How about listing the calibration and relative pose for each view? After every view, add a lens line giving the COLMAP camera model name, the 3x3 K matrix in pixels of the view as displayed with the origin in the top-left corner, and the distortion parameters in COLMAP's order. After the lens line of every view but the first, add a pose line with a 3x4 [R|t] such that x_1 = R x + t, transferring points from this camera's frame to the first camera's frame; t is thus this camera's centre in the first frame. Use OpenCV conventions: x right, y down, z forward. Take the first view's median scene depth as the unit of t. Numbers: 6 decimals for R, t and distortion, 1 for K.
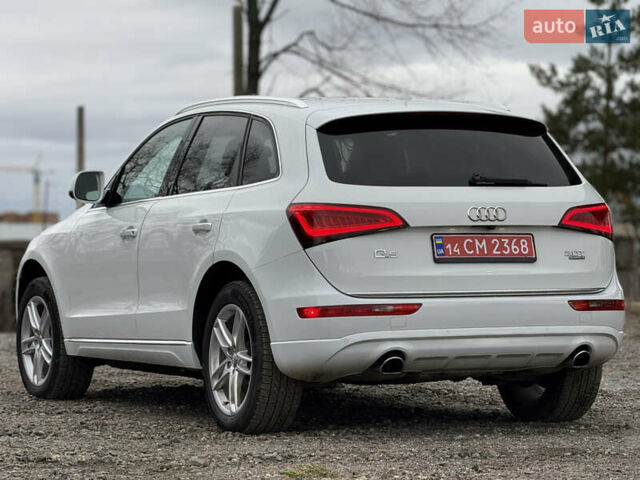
lens RADIAL K [[2303.4, 0, 320.0], [0, 2303.4, 240.0], [0, 0, 1]] dist [0.166631, 1.767748]
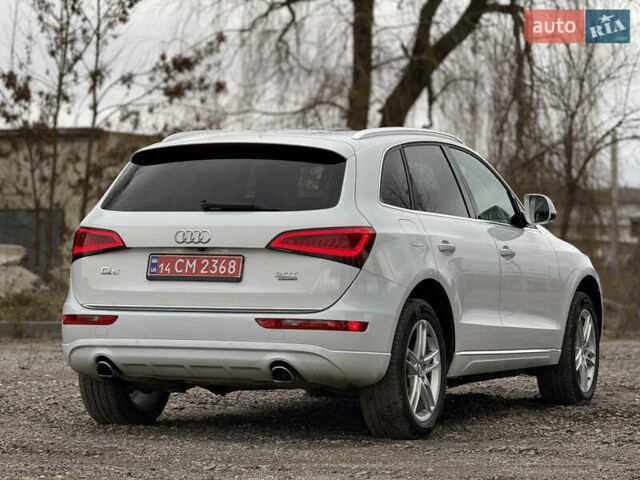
lens RADIAL K [[2303.4, 0, 320.0], [0, 2303.4, 240.0], [0, 0, 1]] dist [0.166631, 1.767748]
pose [[0.654353, 0.008398, -0.756142, 0.931329], [-0.013482, 0.999909, -0.000562, -0.009773], [0.756069, 0.010562, 0.654407, 0.324503]]
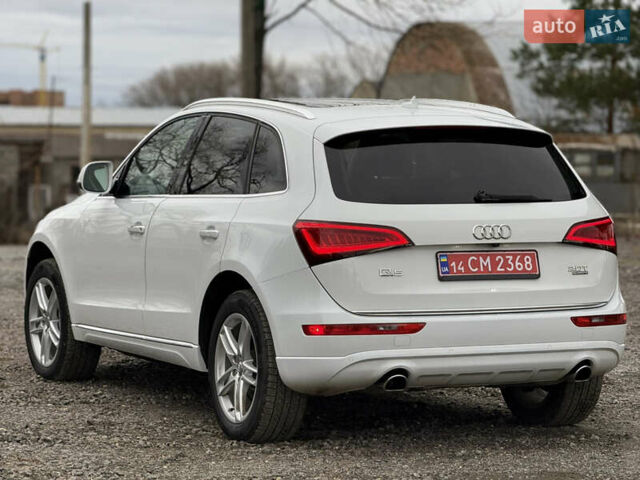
lens RADIAL K [[2303.4, 0, 320.0], [0, 2303.4, 240.0], [0, 0, 1]] dist [0.166631, 1.767748]
pose [[0.999931, 0.011561, -0.002032, -0.000605], [-0.011437, 0.998540, 0.052790, -0.059521], [0.002640, -0.052763, 0.998604, -0.008069]]
